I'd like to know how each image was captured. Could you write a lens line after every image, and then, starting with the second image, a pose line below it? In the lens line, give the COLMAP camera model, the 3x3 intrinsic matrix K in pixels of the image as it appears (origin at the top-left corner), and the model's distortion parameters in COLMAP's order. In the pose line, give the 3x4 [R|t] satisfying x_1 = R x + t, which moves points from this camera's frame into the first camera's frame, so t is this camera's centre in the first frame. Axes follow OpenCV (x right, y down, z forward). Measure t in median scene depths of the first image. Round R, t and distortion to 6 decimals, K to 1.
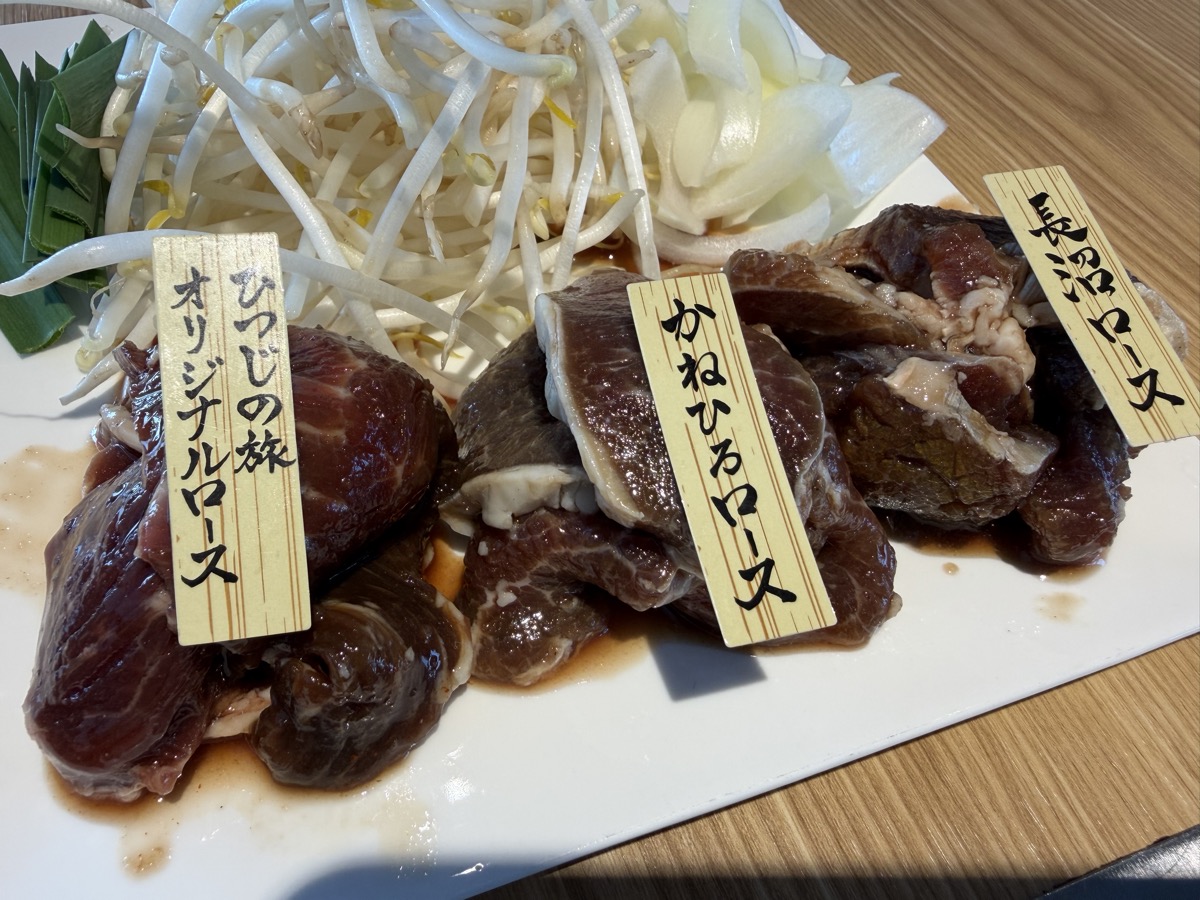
lens RADIAL K [[584.2, 0, 600.0], [0, 584.2, 450.0], [0, 0, 1]] dist [-0.030032, 0.016697]
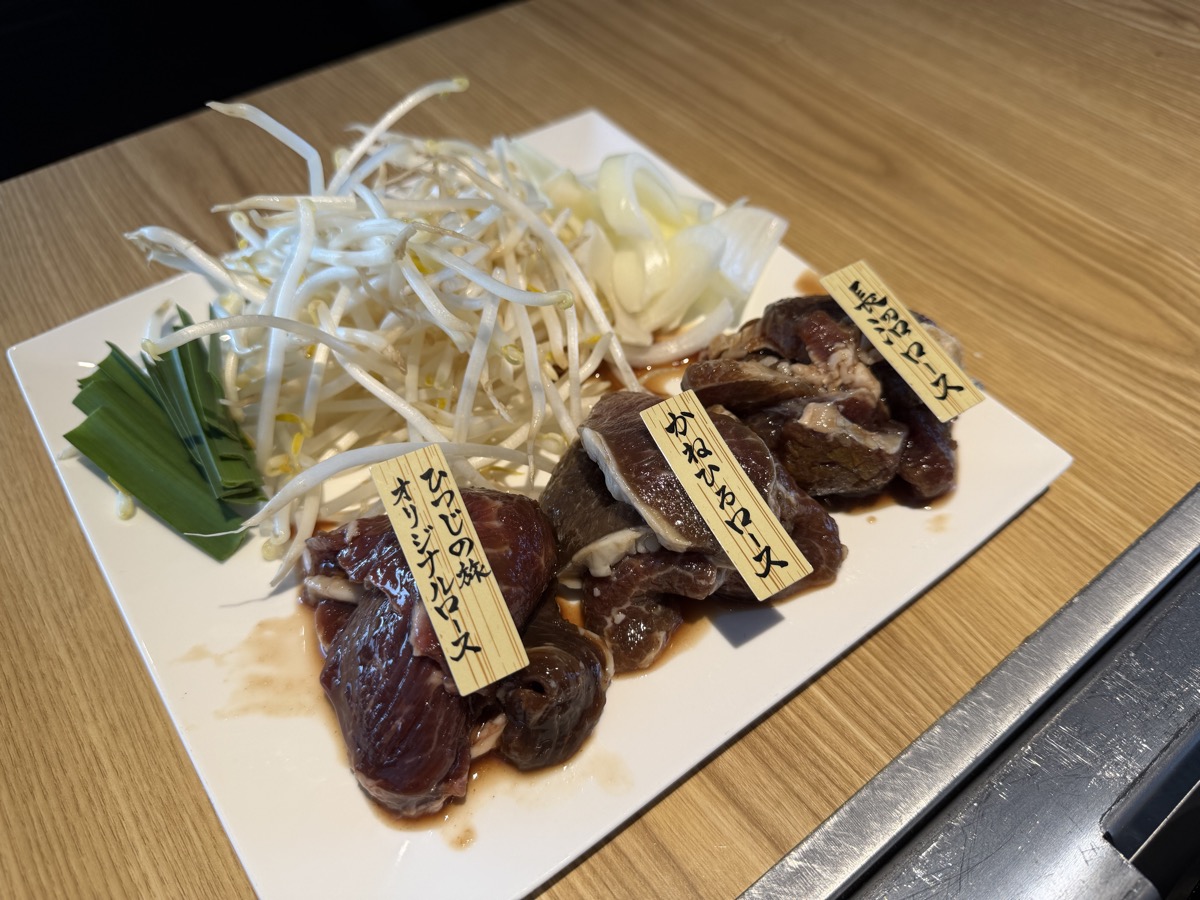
lens RADIAL K [[612.1, 0, 600.0], [0, 612.1, 450.0], [0, 0, 1]] dist [0.001198, 0.000024]
pose [[0.955962, -0.272761, 0.108339, -0.271608], [0.277988, 0.959902, -0.036201, -0.143274], [-0.094121, 0.064723, 0.993455, -0.701845]]
